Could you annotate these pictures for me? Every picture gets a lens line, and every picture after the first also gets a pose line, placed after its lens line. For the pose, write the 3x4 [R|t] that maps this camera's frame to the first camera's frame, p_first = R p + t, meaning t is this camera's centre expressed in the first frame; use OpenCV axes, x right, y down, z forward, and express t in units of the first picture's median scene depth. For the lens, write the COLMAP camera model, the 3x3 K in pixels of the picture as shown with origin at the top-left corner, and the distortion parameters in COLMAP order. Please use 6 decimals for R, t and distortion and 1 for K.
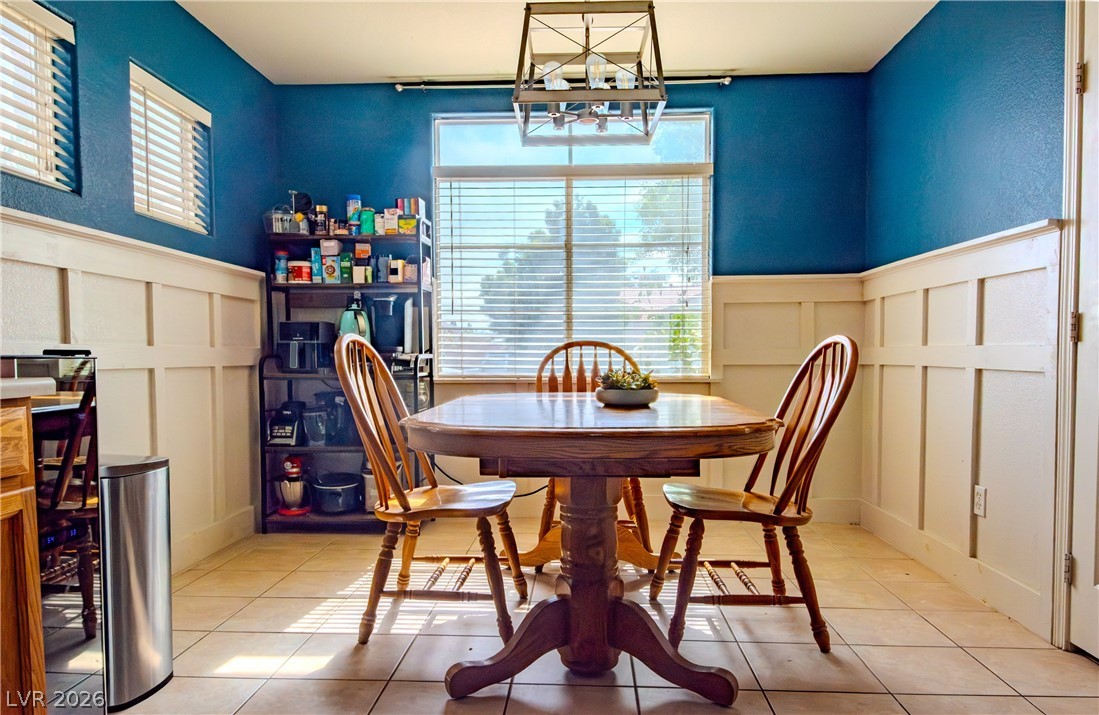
lens RADIAL K [[734.1, 0, 554.0], [0, 734.1, 375.4], [0, 0, 1]] dist [0.060724, -0.068155]
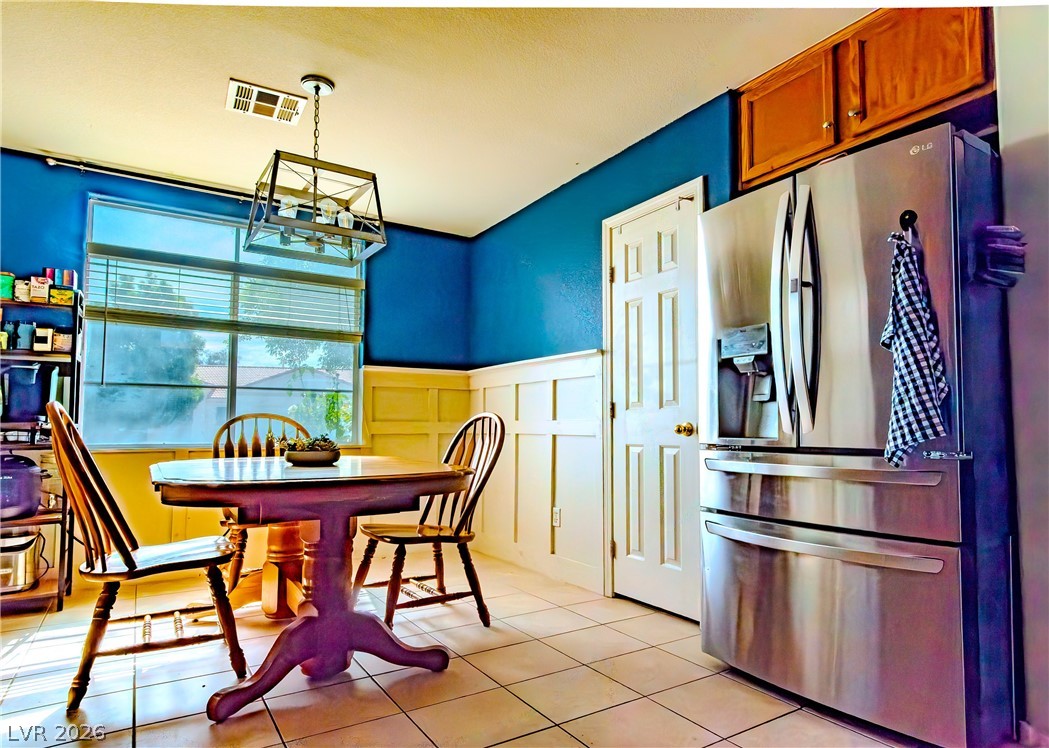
lens RADIAL K [[646.6, 0, 524.5], [0, 646.6, 374.0], [0, 0, 1]] dist [0.002110, -0.000769]
pose [[0.812214, 0.055062, 0.580755, -0.213655], [0.013173, 0.993550, -0.112623, 0.012223], [-0.583211, 0.099124, 0.806250, -0.080579]]
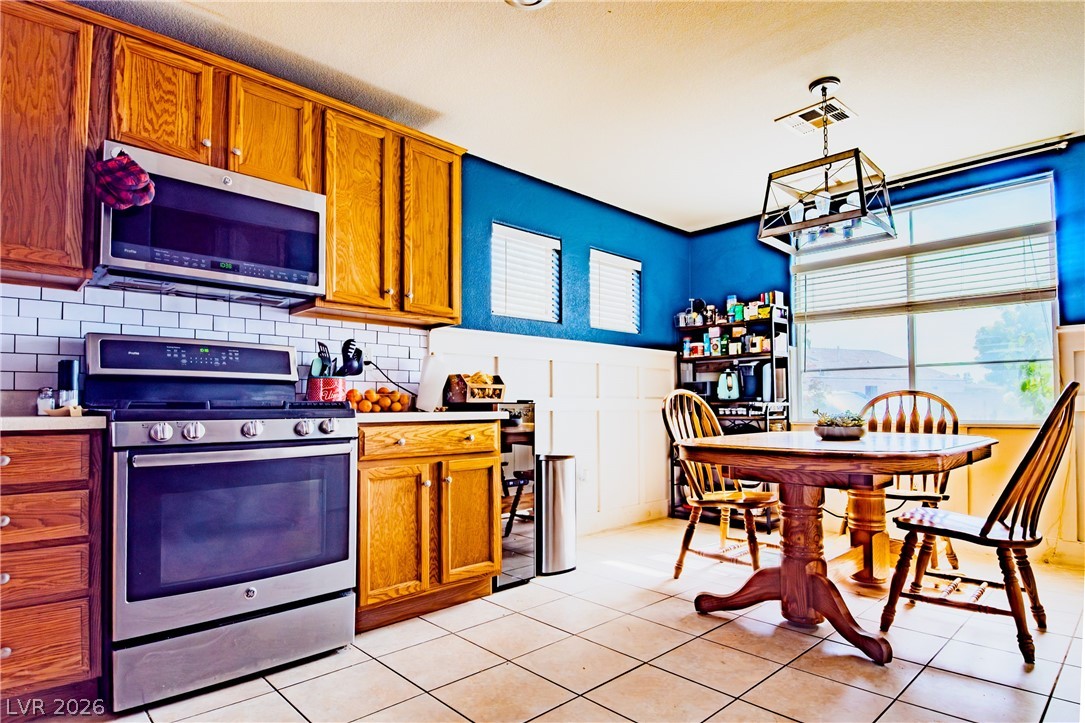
lens RADIAL K [[583.5, 0, 537.4], [0, 583.5, 377.6], [0, 0, 1]] dist [0.002015, -0.000532]
pose [[0.716112, -0.033266, -0.697193, 0.301258], [-0.017502, 0.997694, -0.065581, 0.005189], [0.697766, 0.059166, 0.713878, -0.116894]]
